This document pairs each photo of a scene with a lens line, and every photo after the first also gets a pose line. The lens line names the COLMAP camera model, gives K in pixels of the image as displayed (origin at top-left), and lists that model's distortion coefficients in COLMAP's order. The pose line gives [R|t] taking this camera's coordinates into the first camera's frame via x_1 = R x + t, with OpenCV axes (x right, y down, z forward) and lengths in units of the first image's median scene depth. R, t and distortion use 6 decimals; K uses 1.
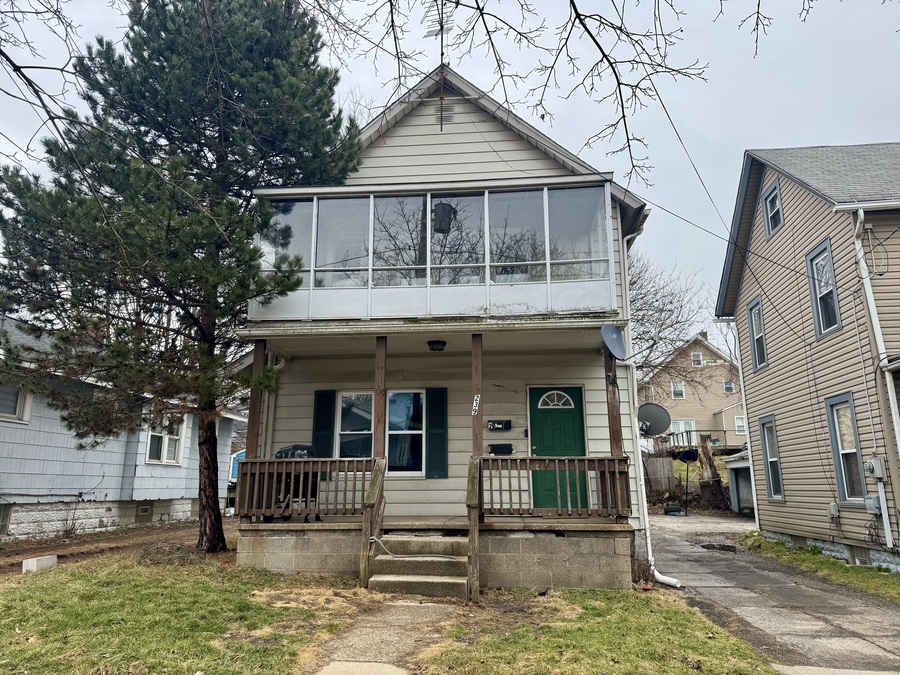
lens RADIAL K [[623.6, 0, 450.0], [0, 623.6, 337.5], [0, 0, 1]] dist [0.095156, -0.085368]
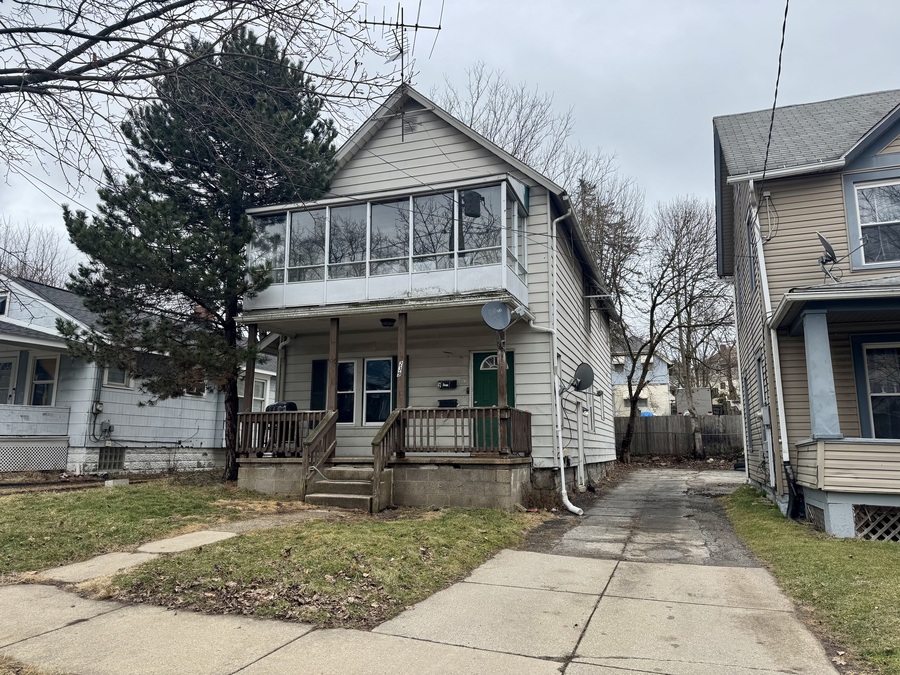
lens RADIAL K [[622.4, 0, 450.0], [0, 622.4, 337.5], [0, 0, 1]] dist [0.159524, -0.195022]
pose [[0.970731, -0.035704, -0.237499, 0.389140], [0.048854, 0.997568, 0.049714, -0.012873], [0.235146, -0.059861, 0.970115, -0.188595]]
